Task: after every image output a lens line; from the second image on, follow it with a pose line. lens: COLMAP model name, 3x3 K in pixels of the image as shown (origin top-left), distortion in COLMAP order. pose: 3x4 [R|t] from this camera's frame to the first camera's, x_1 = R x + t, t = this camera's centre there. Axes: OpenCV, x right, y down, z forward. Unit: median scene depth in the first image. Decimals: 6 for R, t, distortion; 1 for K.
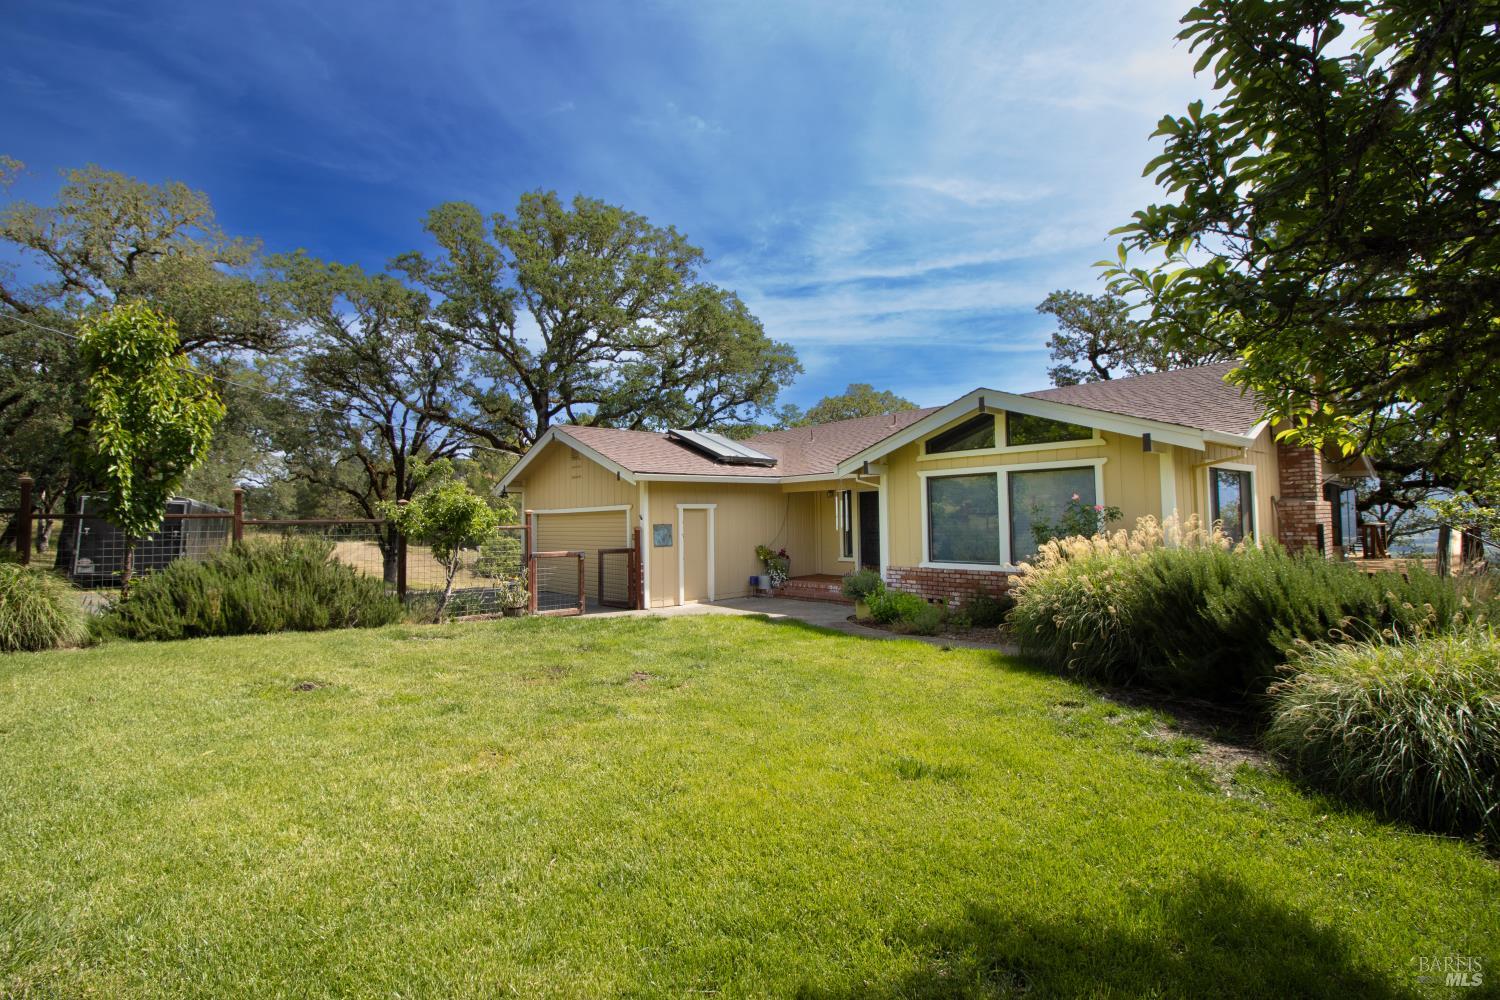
lens RADIAL K [[699.6, 0, 748.3], [0, 699.6, 500.6], [0, 0, 1]] dist [-0.000763, -0.000112]
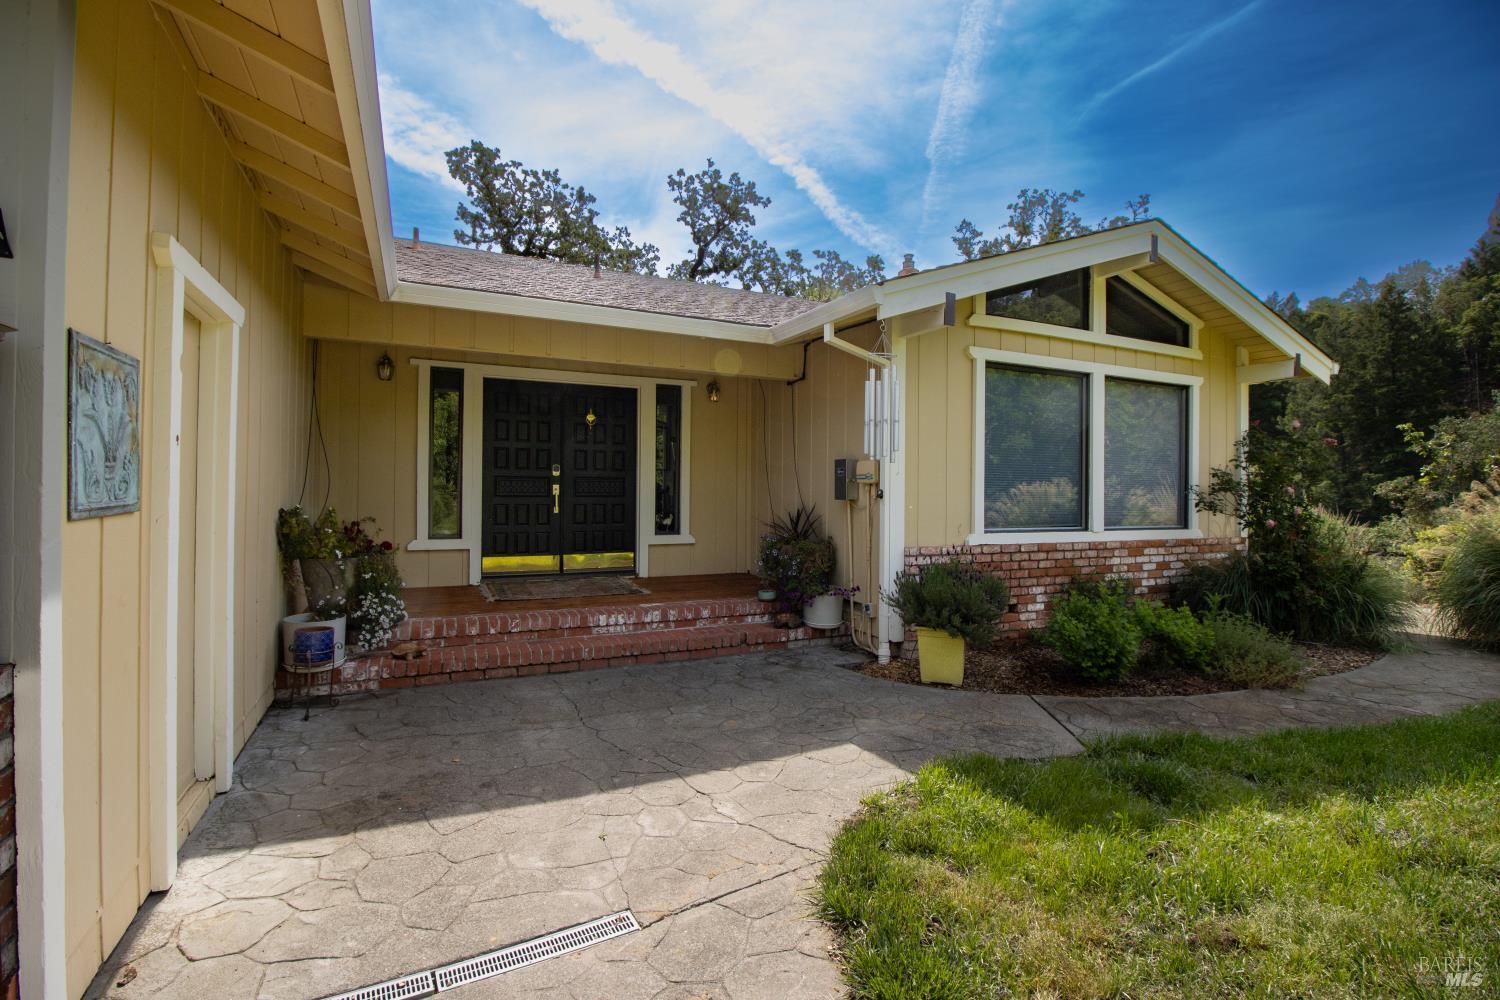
lens RADIAL K [[699.6, 0, 747.2], [0, 699.6, 495.1], [0, 0, 1]] dist [-0.000763, -0.000112]
pose [[0.242167, 0.016691, 0.970091, -0.269475], [-0.034528, 0.999367, -0.008575, 0.072534], [-0.969620, -0.031418, 0.242590, 1.069812]]
